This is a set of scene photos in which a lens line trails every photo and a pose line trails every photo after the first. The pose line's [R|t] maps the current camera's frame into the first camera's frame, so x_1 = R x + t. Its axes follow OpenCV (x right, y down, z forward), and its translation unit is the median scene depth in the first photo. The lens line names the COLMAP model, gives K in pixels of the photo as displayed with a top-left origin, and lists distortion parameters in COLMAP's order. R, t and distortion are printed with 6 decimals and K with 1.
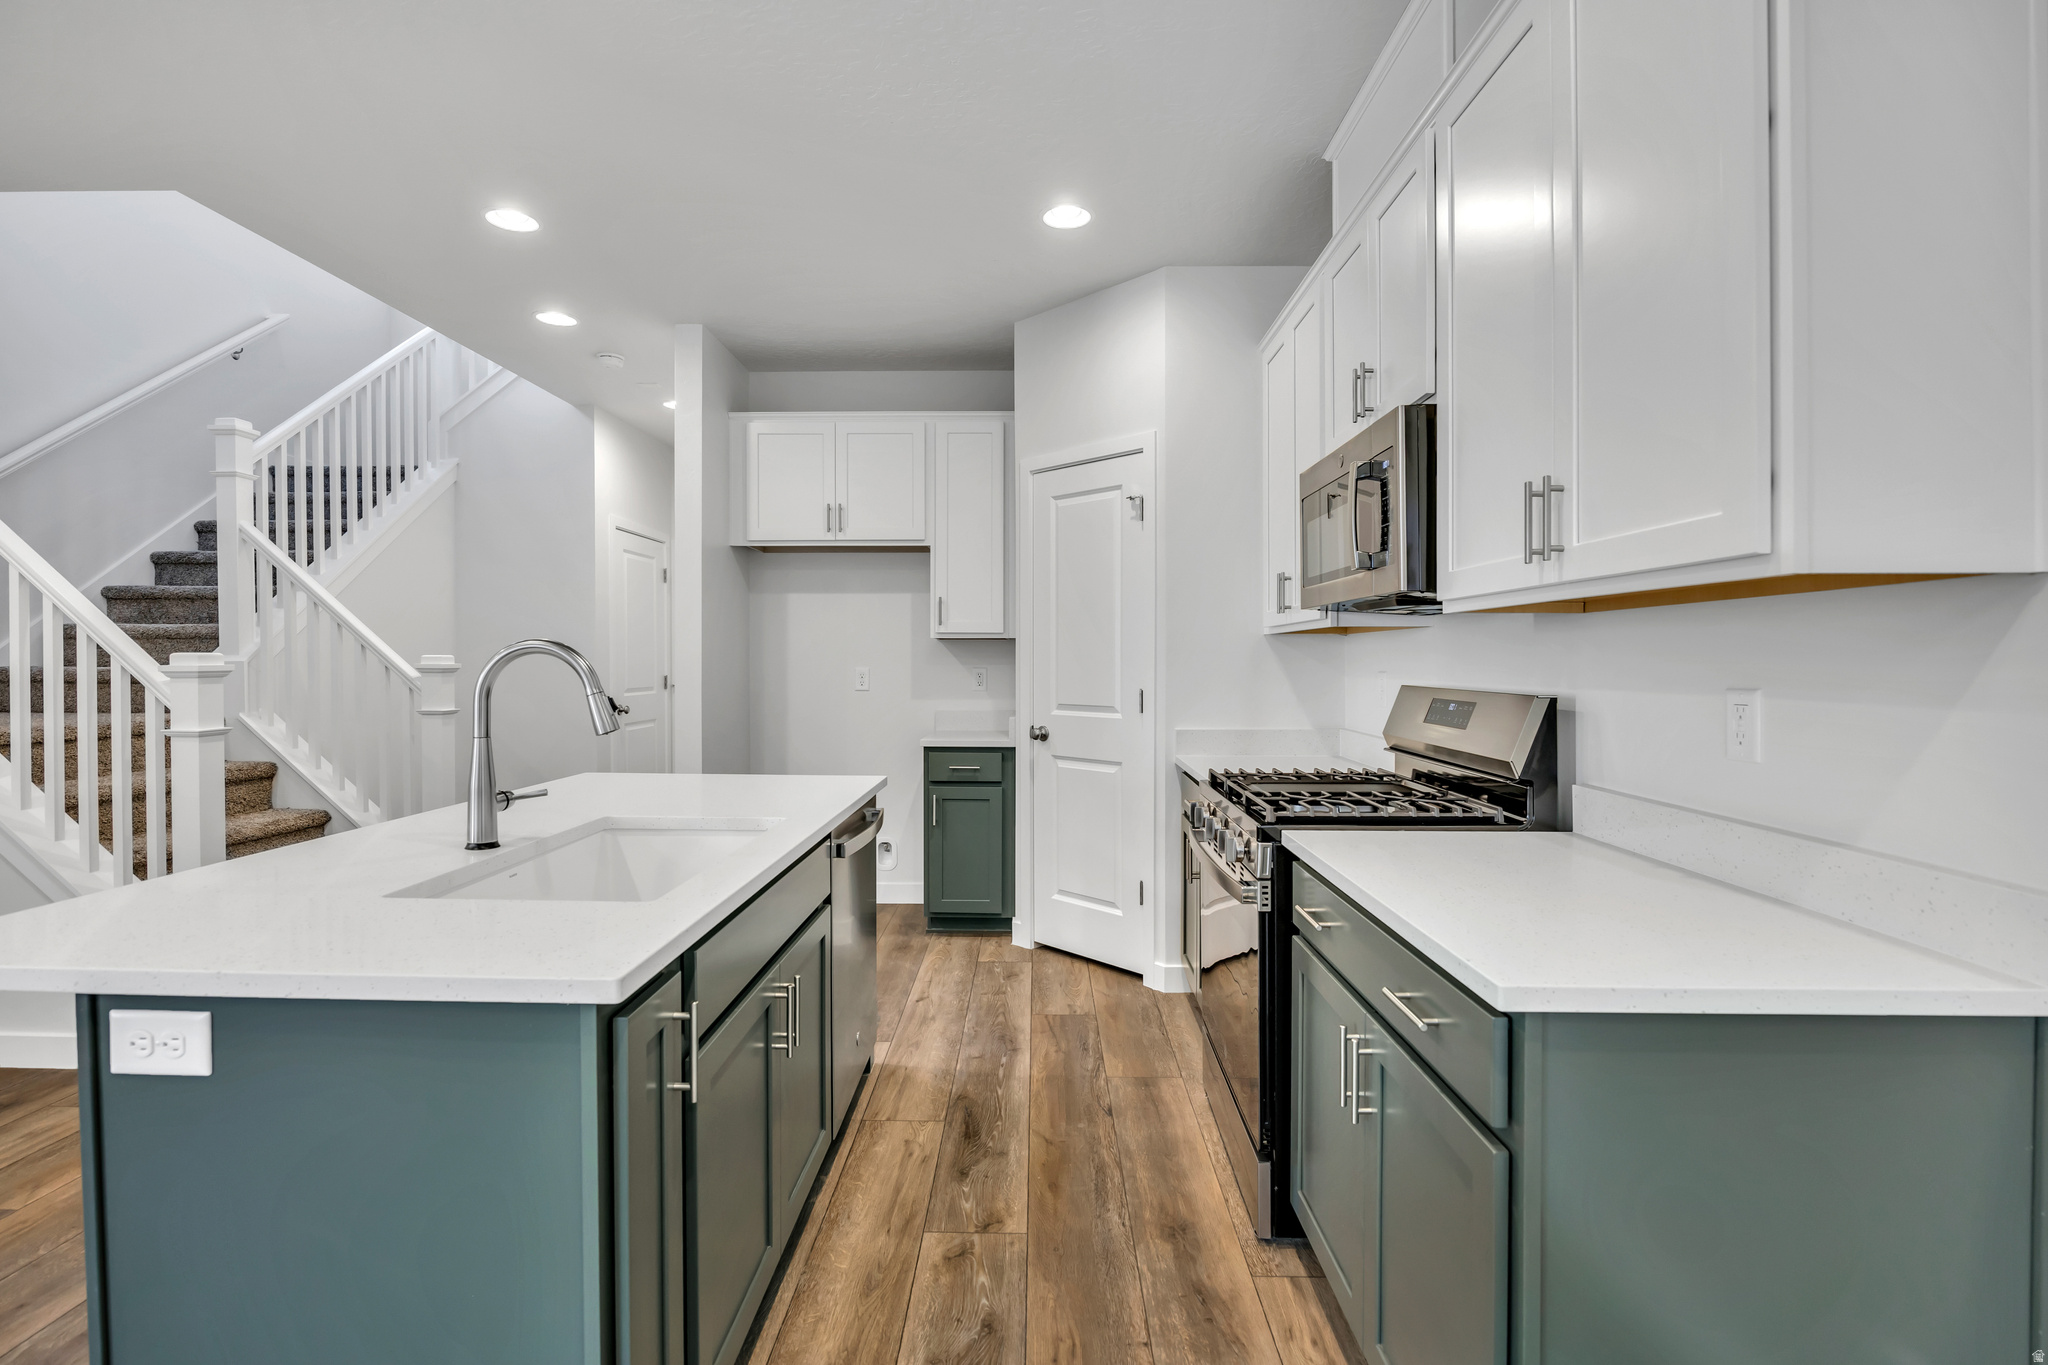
lens RADIAL K [[925.7, 0, 1037.8], [0, 925.7, 678.7], [0, 0, 1]] dist [-0.009974, -0.000031]
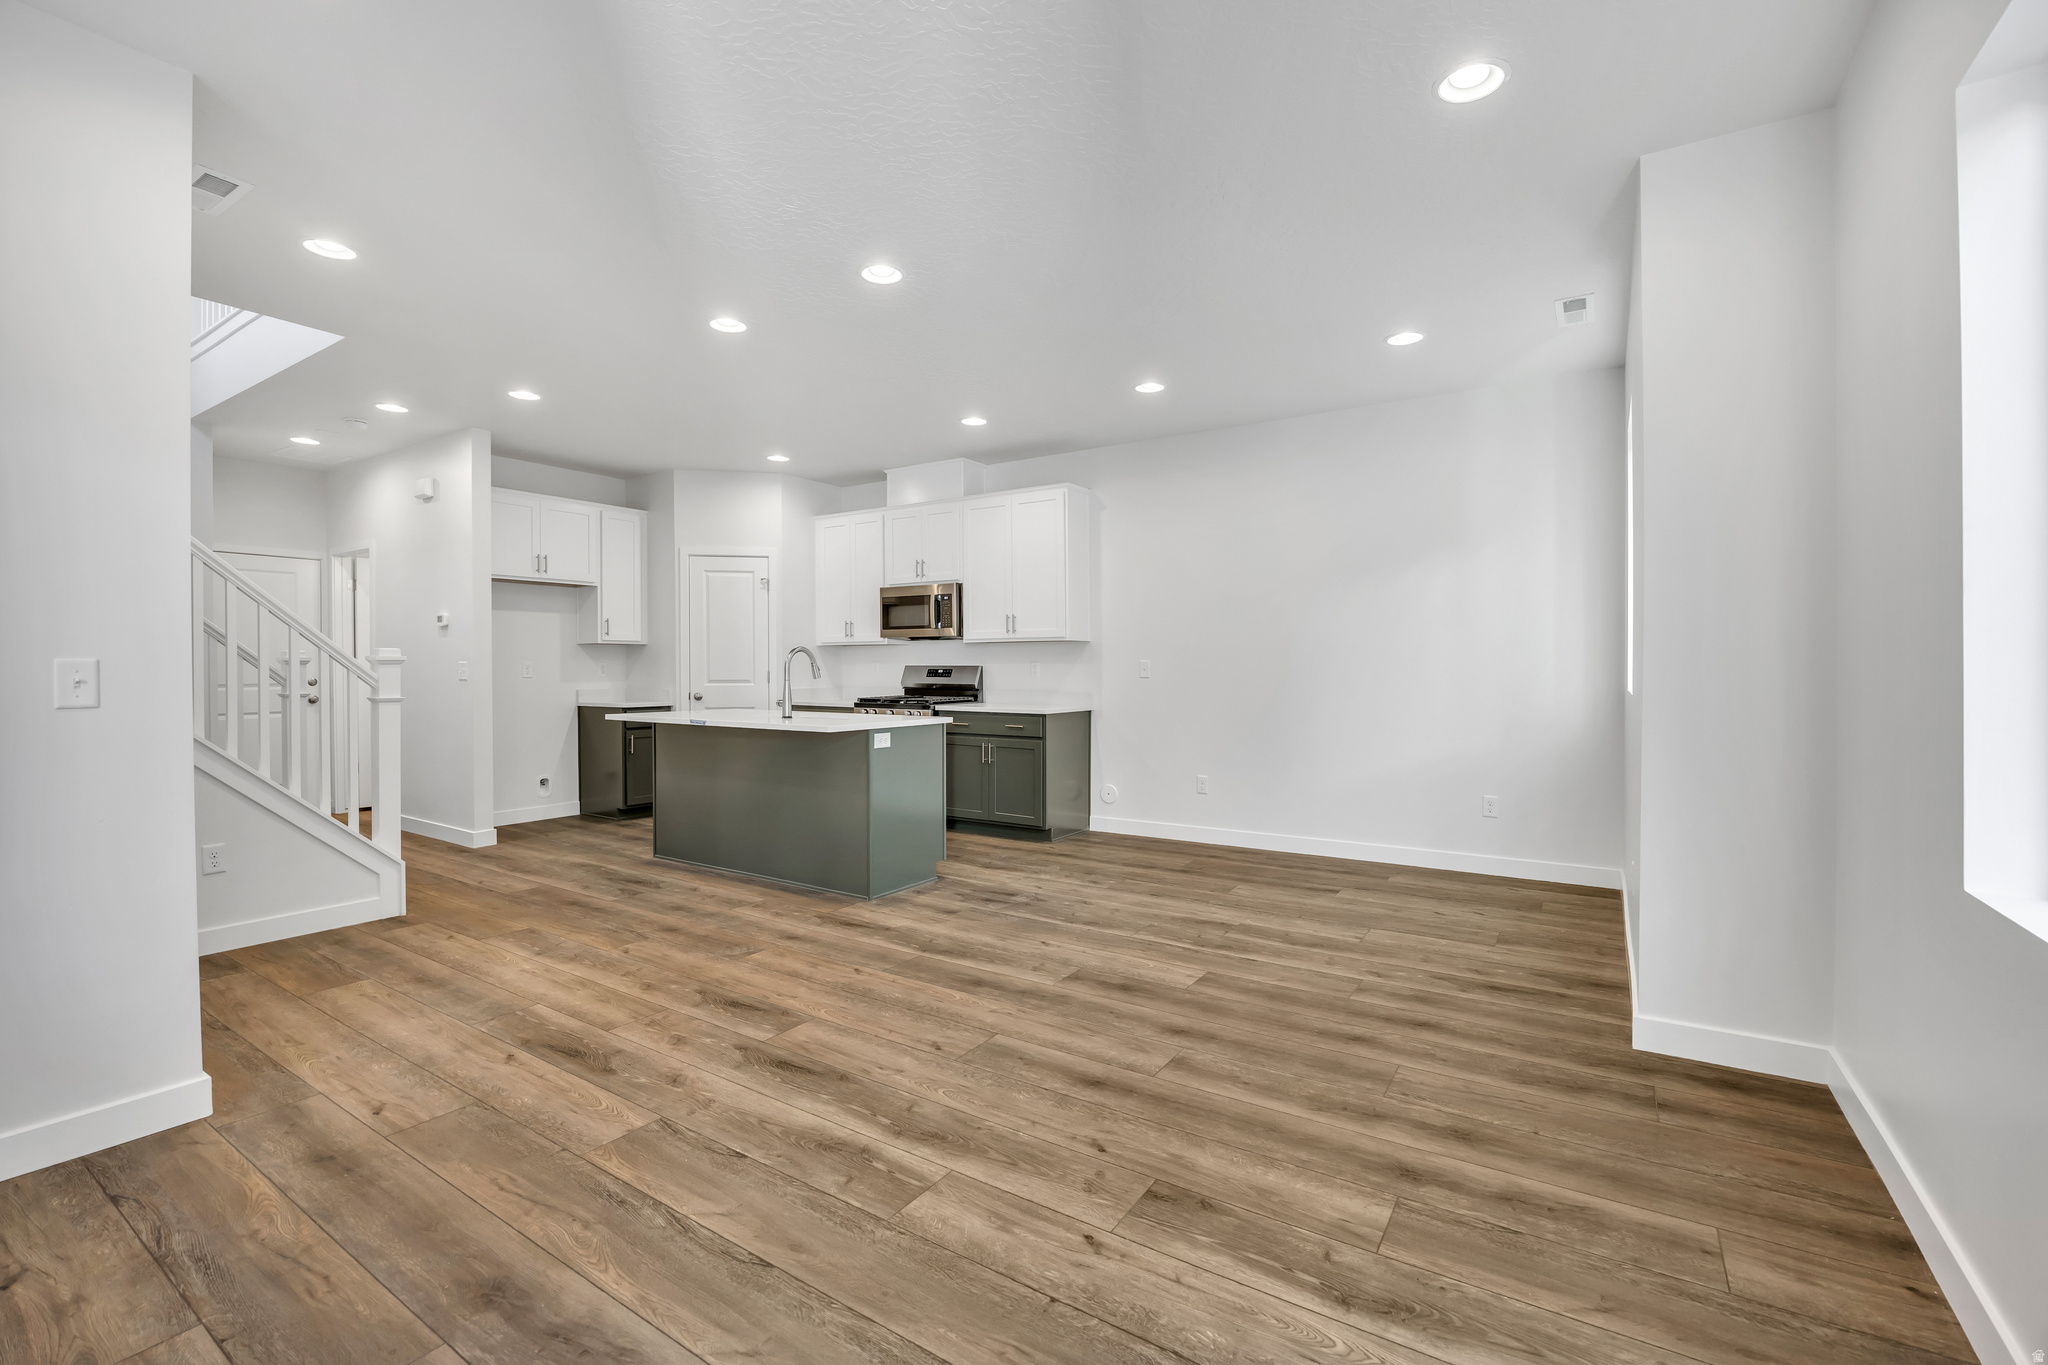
lens RADIAL K [[879.4, 0, 1020.7], [0, 879.4, 682.1], [0, 0, 1]] dist [-0.015956, -0.000444]
pose [[0.543642, -0.019627, 0.839088, -1.206523], [0.018540, 0.999763, 0.011374, 0.024070], [-0.839112, 0.009373, 0.543877, -0.539424]]
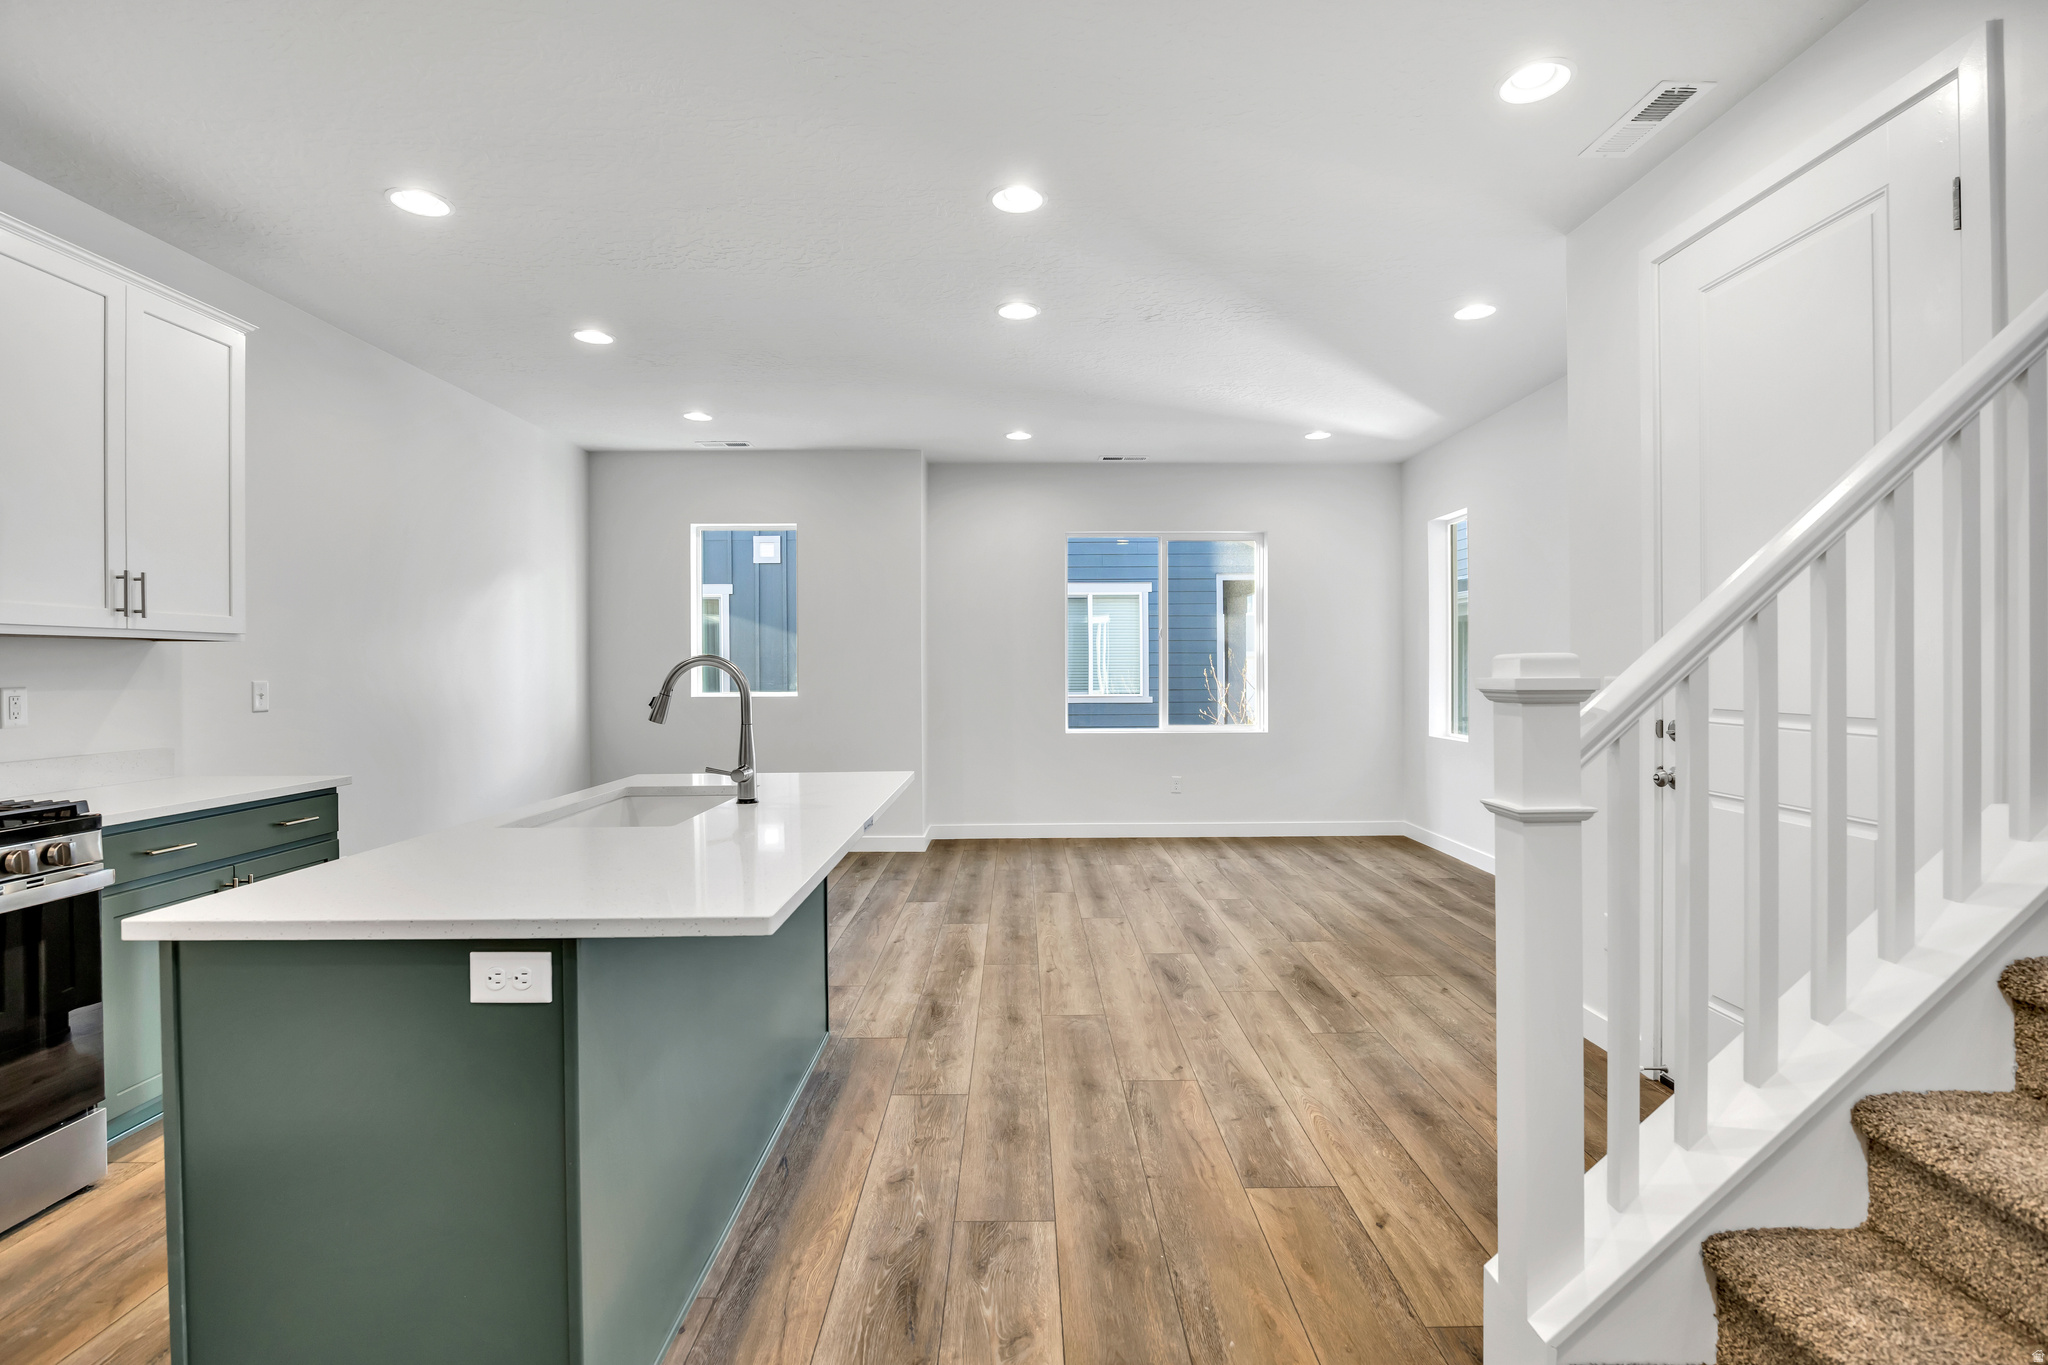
lens RADIAL K [[925.7, 0, 1034.6], [0, 925.7, 664.2], [0, 0, 1]] dist [-0.009974, -0.000031]
pose [[-0.999750, 0.002007, -0.022249, -0.483720], [0.001702, 0.999905, 0.013701, -0.022737], [0.022274, 0.013660, -0.999659, 1.157804]]
